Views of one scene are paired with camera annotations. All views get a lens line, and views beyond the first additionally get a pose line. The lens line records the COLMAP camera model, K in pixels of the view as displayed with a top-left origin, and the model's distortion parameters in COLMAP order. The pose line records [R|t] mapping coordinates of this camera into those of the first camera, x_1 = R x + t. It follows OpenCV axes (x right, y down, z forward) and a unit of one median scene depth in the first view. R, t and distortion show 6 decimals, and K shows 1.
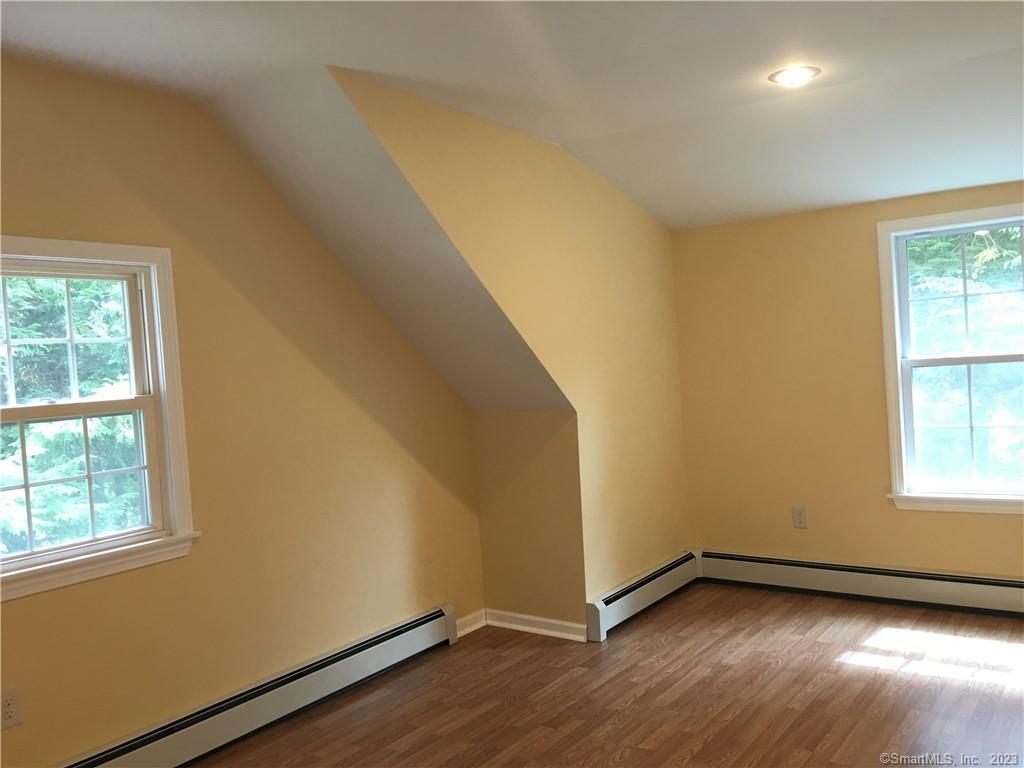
lens RADIAL K [[870.3, 0, 517.0], [0, 870.3, 386.7], [0, 0, 1]] dist [0.070377, -0.090462]
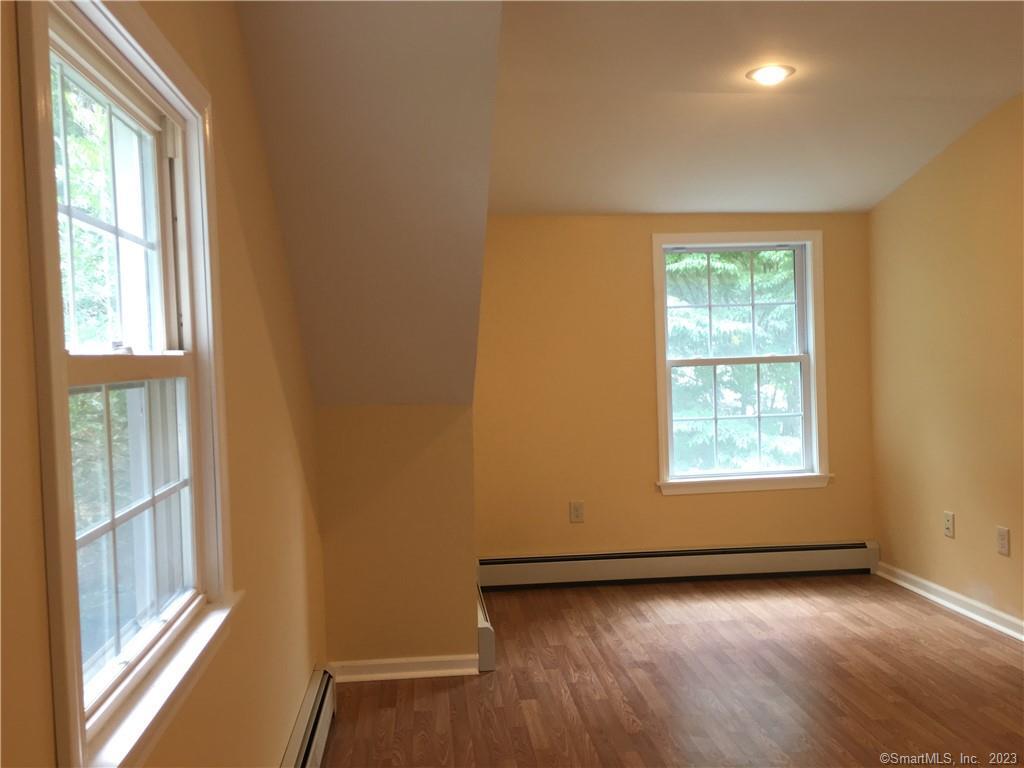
lens RADIAL K [[870.3, 0, 515.5], [0, 870.3, 376.7], [0, 0, 1]] dist [0.070377, -0.090462]
pose [[0.740189, 0.024287, 0.671960, -0.478822], [0.000623, 0.999322, -0.036805, 0.034070], [-0.672398, 0.027661, 0.739673, 0.338371]]
